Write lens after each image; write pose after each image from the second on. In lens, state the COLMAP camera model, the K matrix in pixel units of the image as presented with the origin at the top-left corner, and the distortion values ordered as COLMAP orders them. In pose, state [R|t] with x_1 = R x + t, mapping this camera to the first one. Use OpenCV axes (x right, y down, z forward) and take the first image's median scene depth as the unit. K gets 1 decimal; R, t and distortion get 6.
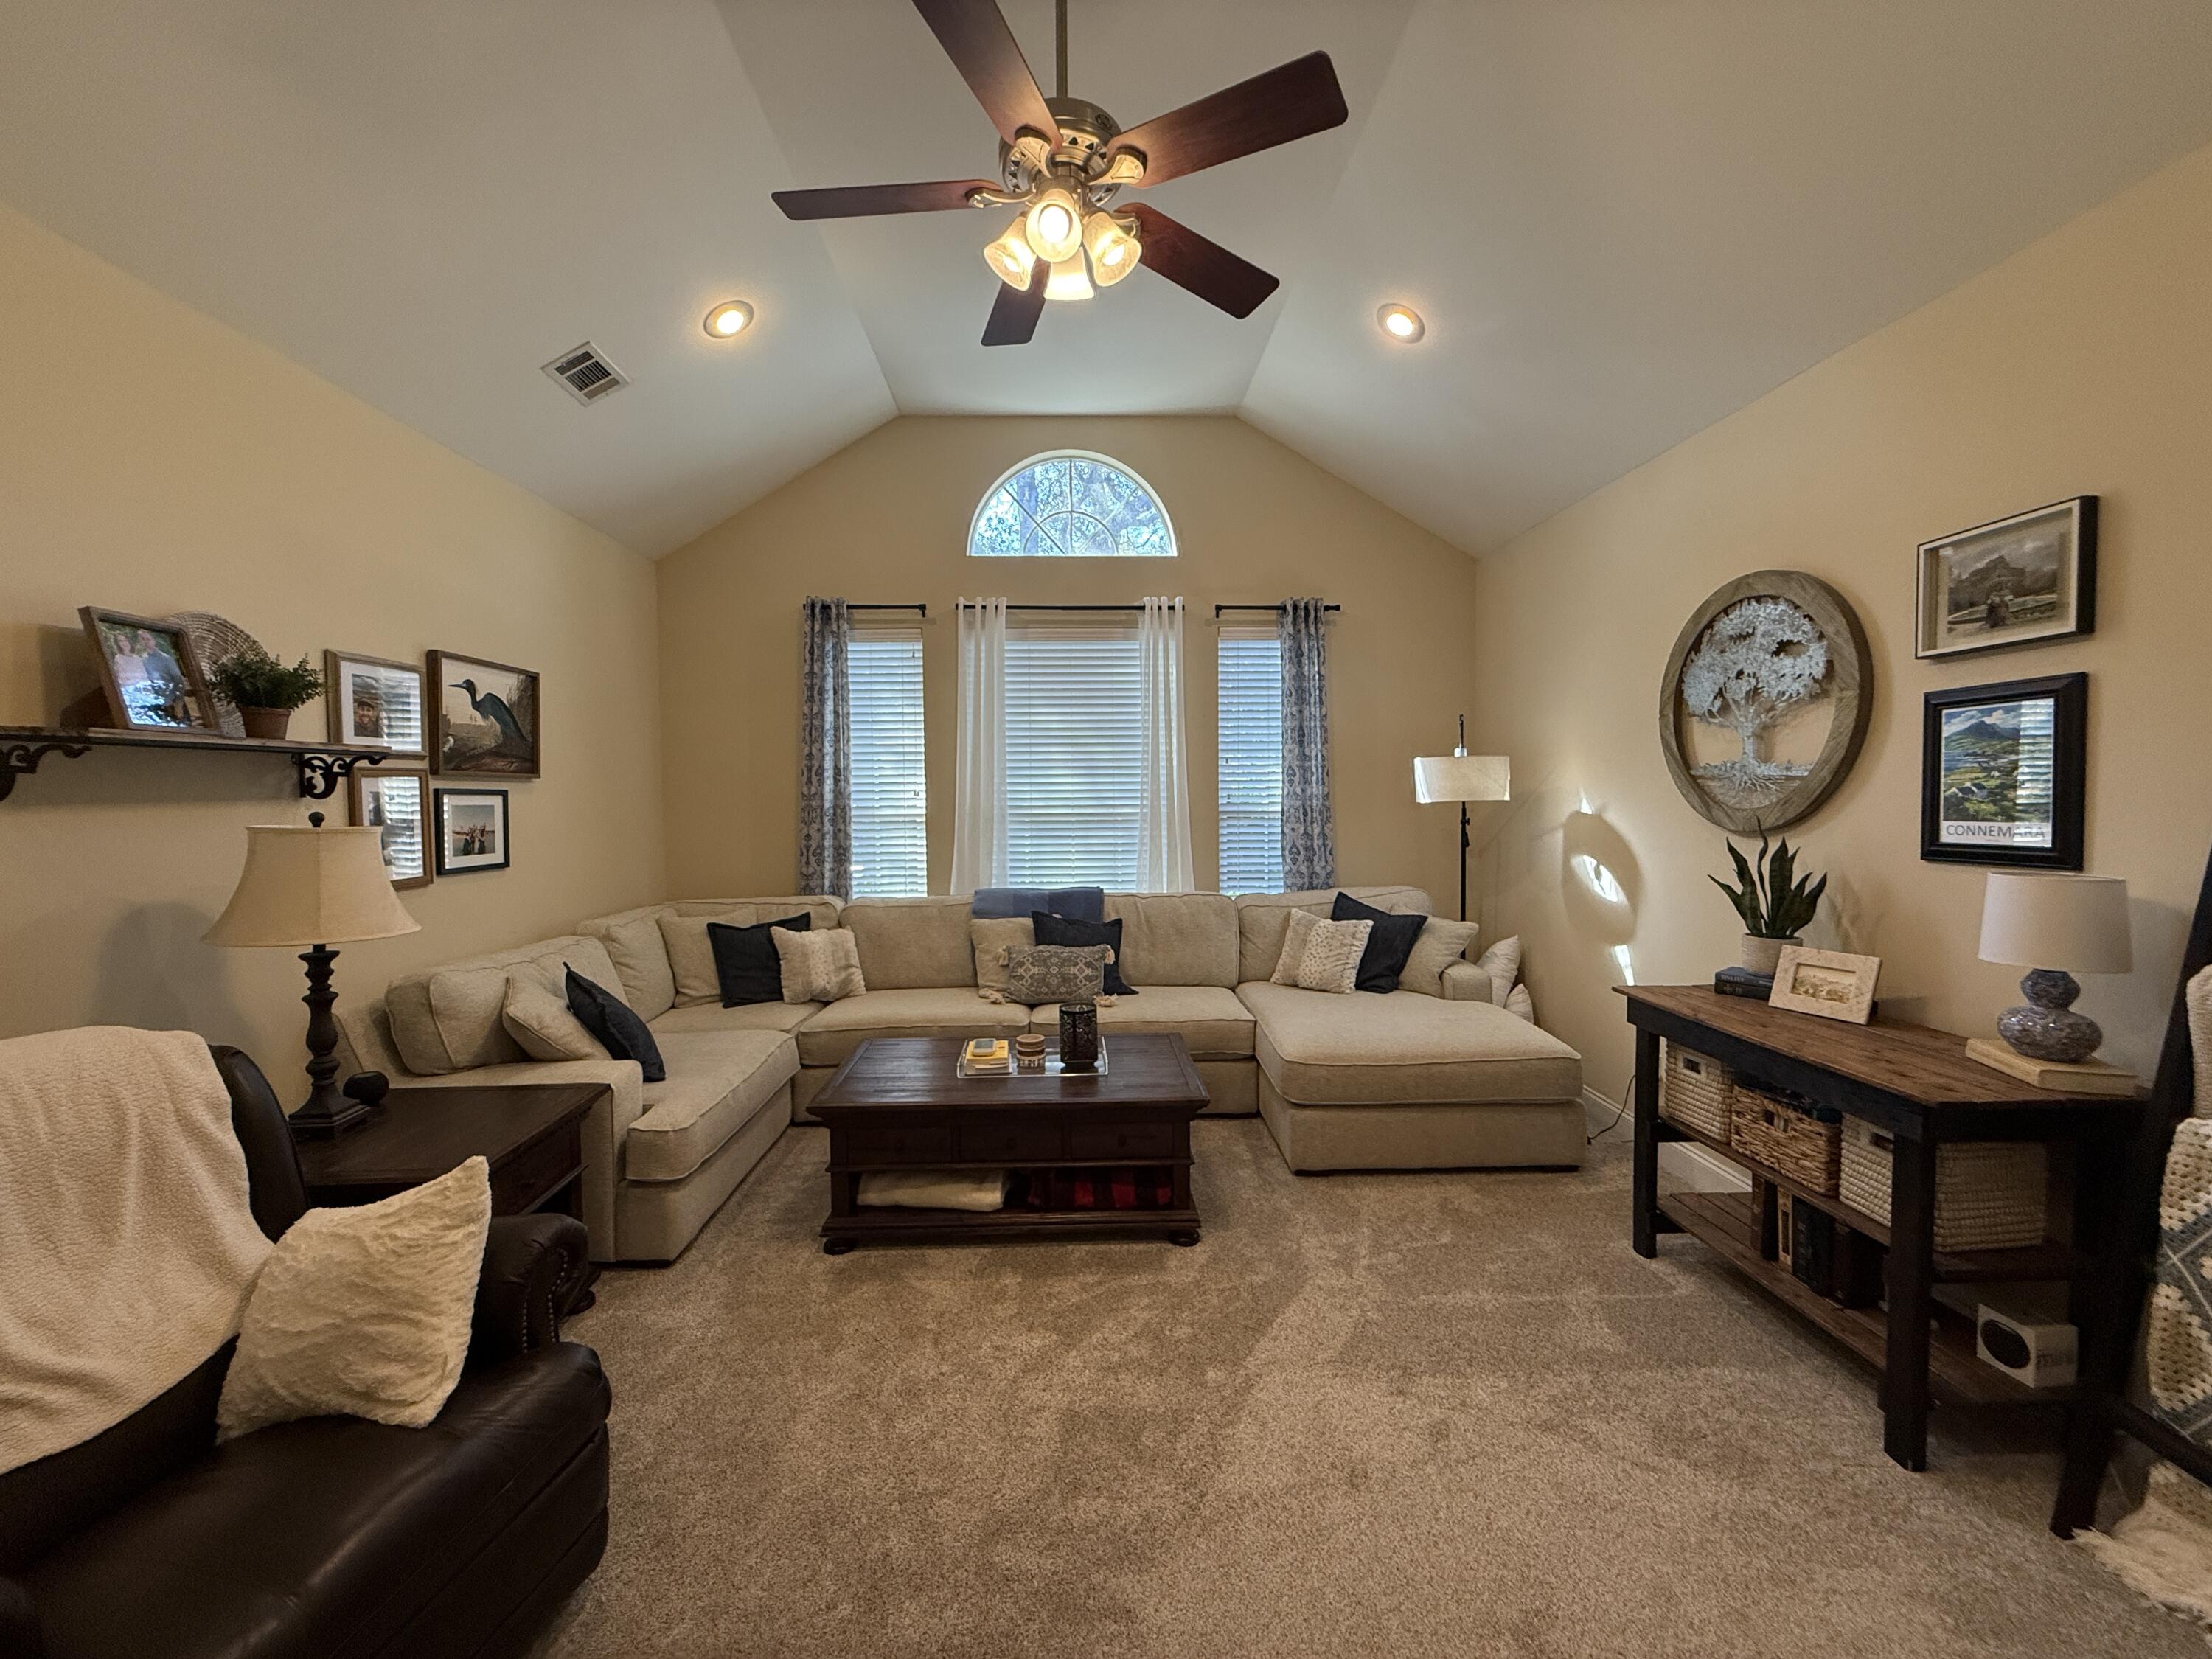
lens RADIAL K [[900.1, 0, 1094.9], [0, 900.1, 825.5], [0, 0, 1]] dist [-0.000122, 0.000326]
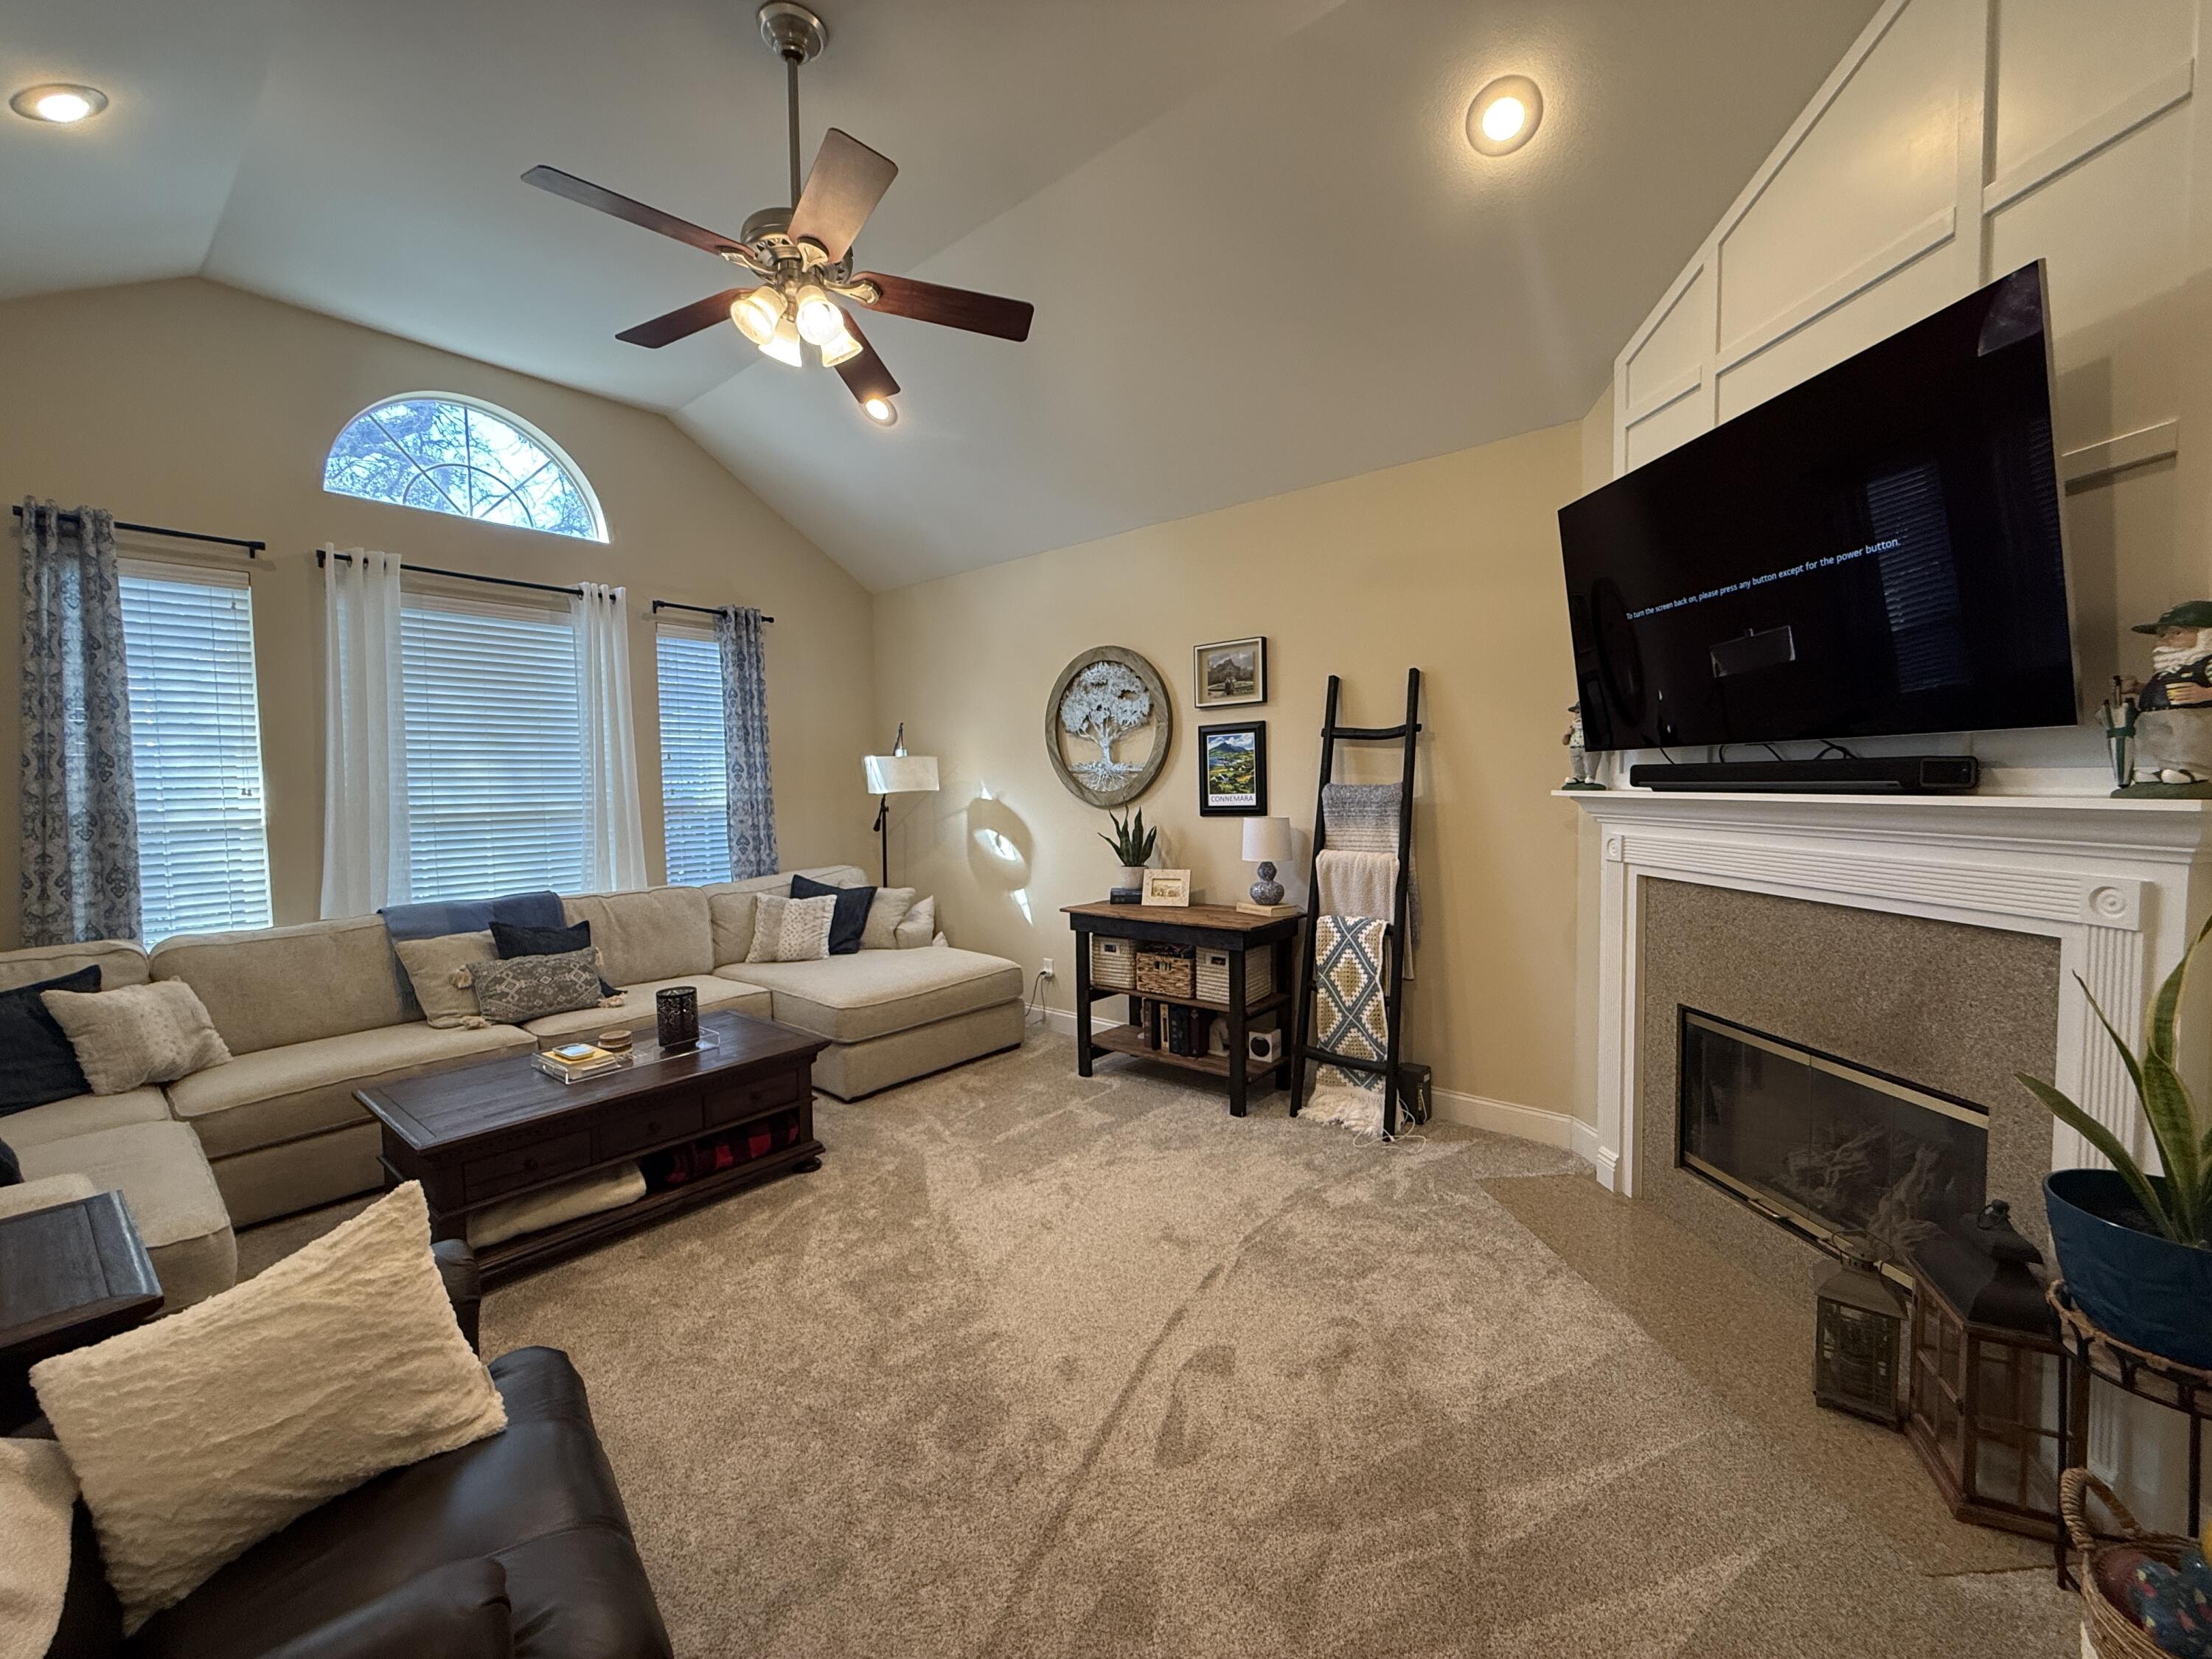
lens RADIAL K [[900.1, 0, 1124.6], [0, 900.1, 824.9], [0, 0, 1]] dist [-0.000122, 0.000326]
pose [[0.645268, -0.039288, 0.762946, -0.502933], [0.041824, 0.998996, 0.016071, 0.017229], [-0.762811, 0.021539, 0.646263, -0.069140]]
